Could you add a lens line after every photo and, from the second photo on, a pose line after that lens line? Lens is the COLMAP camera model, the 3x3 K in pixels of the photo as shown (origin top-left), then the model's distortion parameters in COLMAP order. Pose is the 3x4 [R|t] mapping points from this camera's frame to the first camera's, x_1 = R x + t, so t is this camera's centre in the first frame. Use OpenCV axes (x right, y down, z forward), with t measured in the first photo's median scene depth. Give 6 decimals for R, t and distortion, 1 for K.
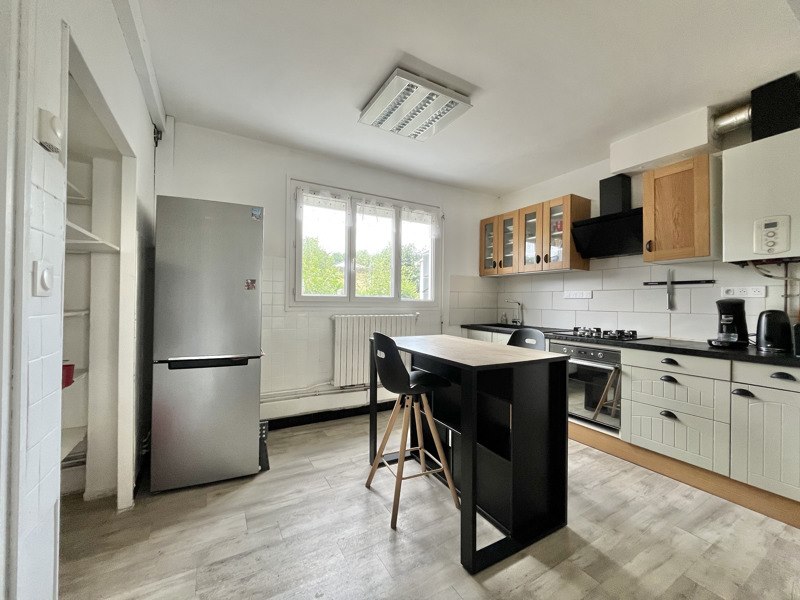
lens RADIAL K [[320.7, 0, 404.0], [0, 320.7, 299.2], [0, 0, 1]] dist [-0.002829, -0.000169]
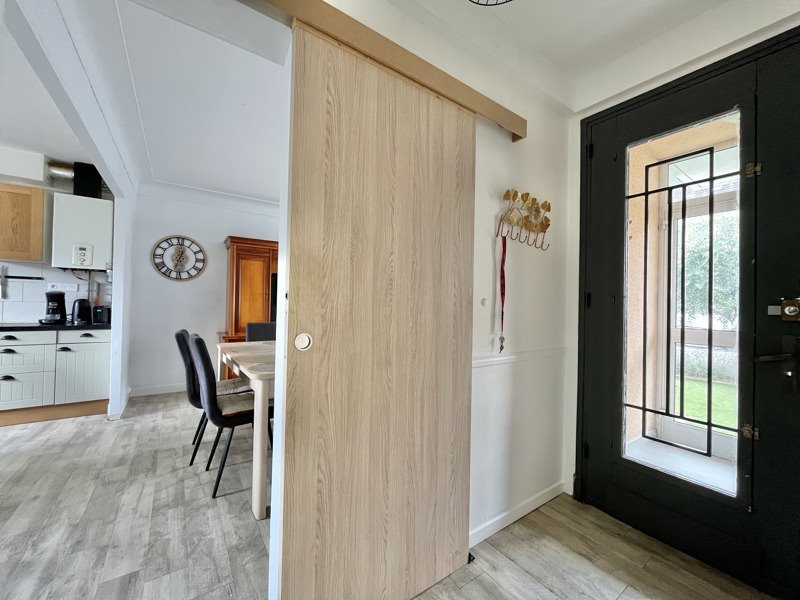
lens RADIAL K [[320.7, 0, 401.5], [0, 320.7, 300.4], [0, 0, 1]] dist [-0.002829, -0.000169]
pose [[-0.084839, 0.000233, 0.996395, -0.619717], [-0.029036, 0.999575, -0.002706, -0.002359], [-0.995971, -0.029161, -0.084796, -0.497517]]
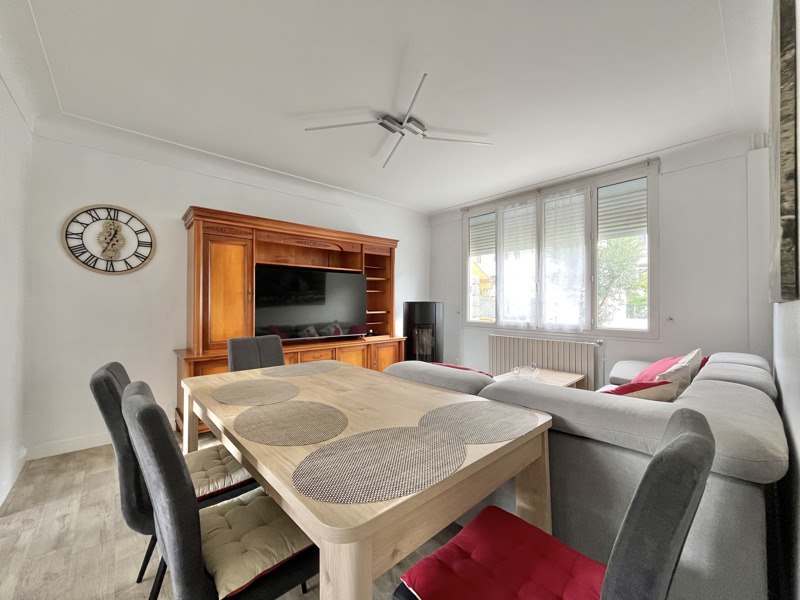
lens RADIAL K [[320.7, 0, 403.0], [0, 320.7, 300.1], [0, 0, 1]] dist [-0.002829, -0.000169]
pose [[-0.202878, 0.001217, 0.979203, -0.066391], [-0.013895, 0.999895, -0.004121, 0.004927], [-0.979105, -0.014442, -0.202840, -0.204046]]
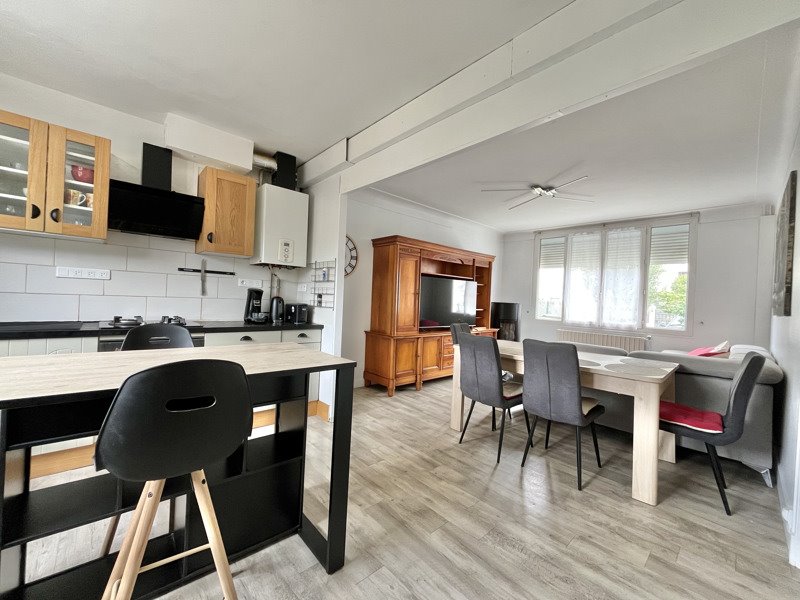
lens RADIAL K [[320.7, 0, 402.5], [0, 320.7, 298.7], [0, 0, 1]] dist [-0.002829, -0.000169]
pose [[-0.218198, -0.021231, 0.975674, -0.514729], [-0.055090, 0.998437, 0.009407, -0.004969], [-0.974348, -0.051697, -0.219026, 0.693668]]
